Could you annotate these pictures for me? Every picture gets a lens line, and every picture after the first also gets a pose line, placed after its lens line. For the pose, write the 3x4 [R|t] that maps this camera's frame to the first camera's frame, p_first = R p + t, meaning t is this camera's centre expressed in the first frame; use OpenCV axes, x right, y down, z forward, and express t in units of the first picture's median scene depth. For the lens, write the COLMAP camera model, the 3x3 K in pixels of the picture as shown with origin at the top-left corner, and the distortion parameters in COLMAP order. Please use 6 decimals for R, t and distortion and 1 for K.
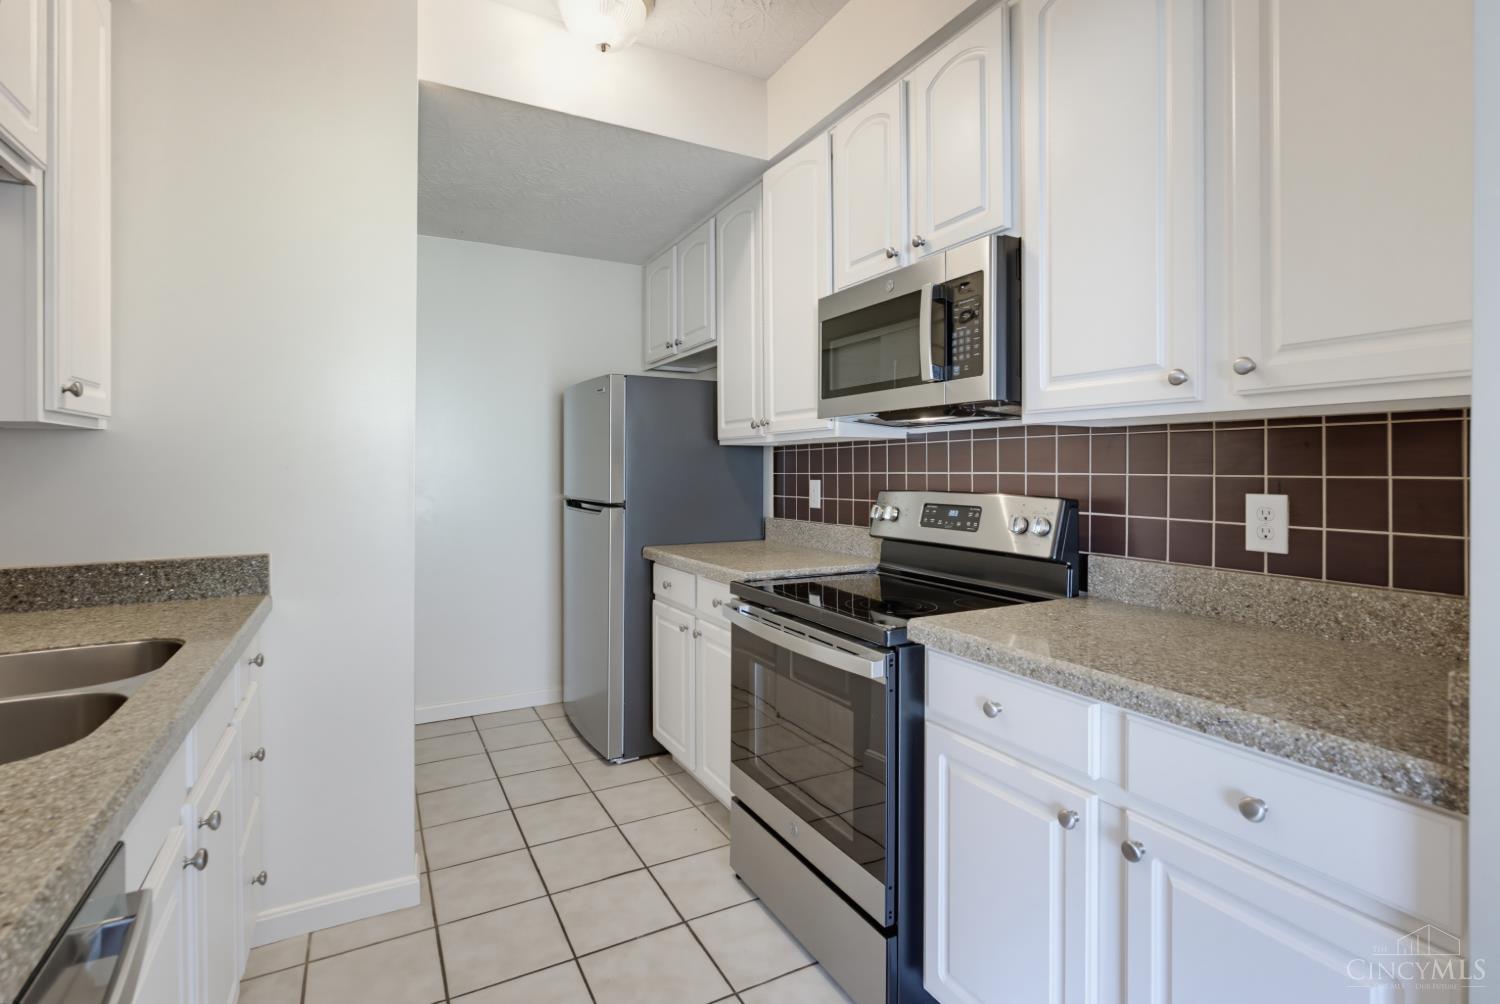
lens RADIAL K [[714.4, 0, 749.7], [0, 714.4, 462.0], [0, 0, 1]] dist [0.000227, 0.000427]
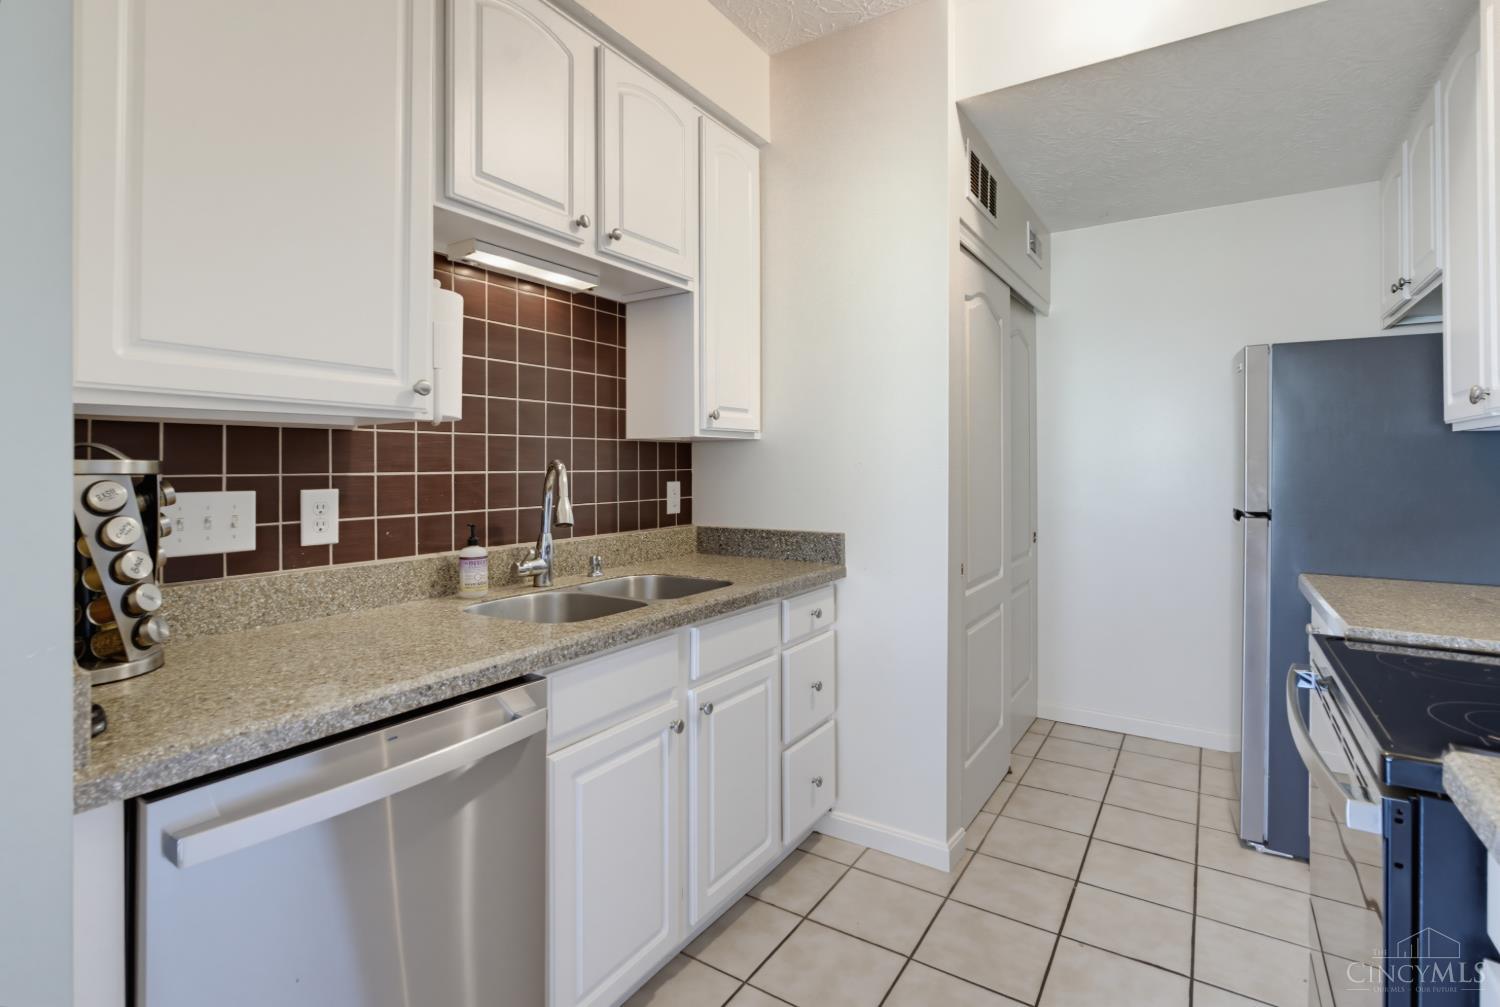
lens RADIAL K [[722.8, 0, 747.2], [0, 722.8, 457.7], [0, 0, 1]] dist [-0.002246, -0.000170]
pose [[0.484831, -0.008514, -0.874566, 0.405260], [0.005101, 0.999963, -0.006907, 0.002659], [0.874593, -0.001112, 0.484857, 0.248997]]
